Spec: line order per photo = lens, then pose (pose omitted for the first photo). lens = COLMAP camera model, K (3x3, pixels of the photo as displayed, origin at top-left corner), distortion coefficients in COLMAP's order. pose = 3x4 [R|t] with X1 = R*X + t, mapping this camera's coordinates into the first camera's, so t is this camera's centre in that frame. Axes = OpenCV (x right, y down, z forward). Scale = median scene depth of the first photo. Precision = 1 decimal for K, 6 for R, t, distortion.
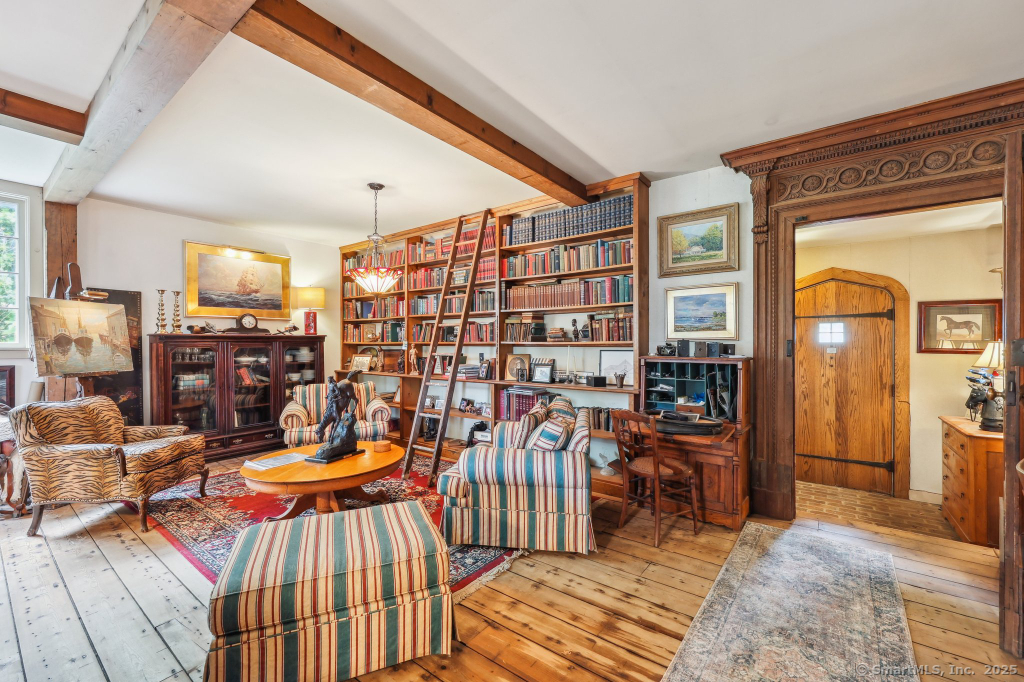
lens RADIAL K [[417.4, 0, 507.7], [0, 417.4, 342.9], [0, 0, 1]] dist [-0.000794, -0.000163]
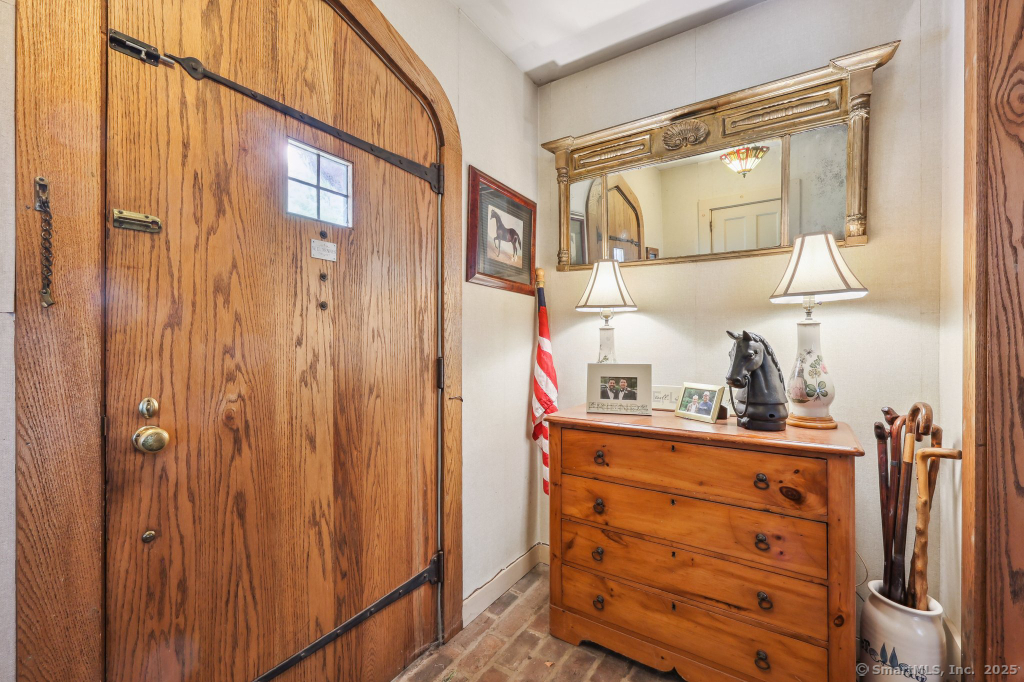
lens RADIAL K [[417.4, 0, 507.6], [0, 417.4, 339.9], [0, 0, 1]] dist [-0.000794, -0.000163]
pose [[-0.077740, 0.006805, 0.996950, 0.518633], [0.002792, 0.999974, -0.006607, 0.084674], [-0.996970, 0.002270, -0.077757, 0.950422]]
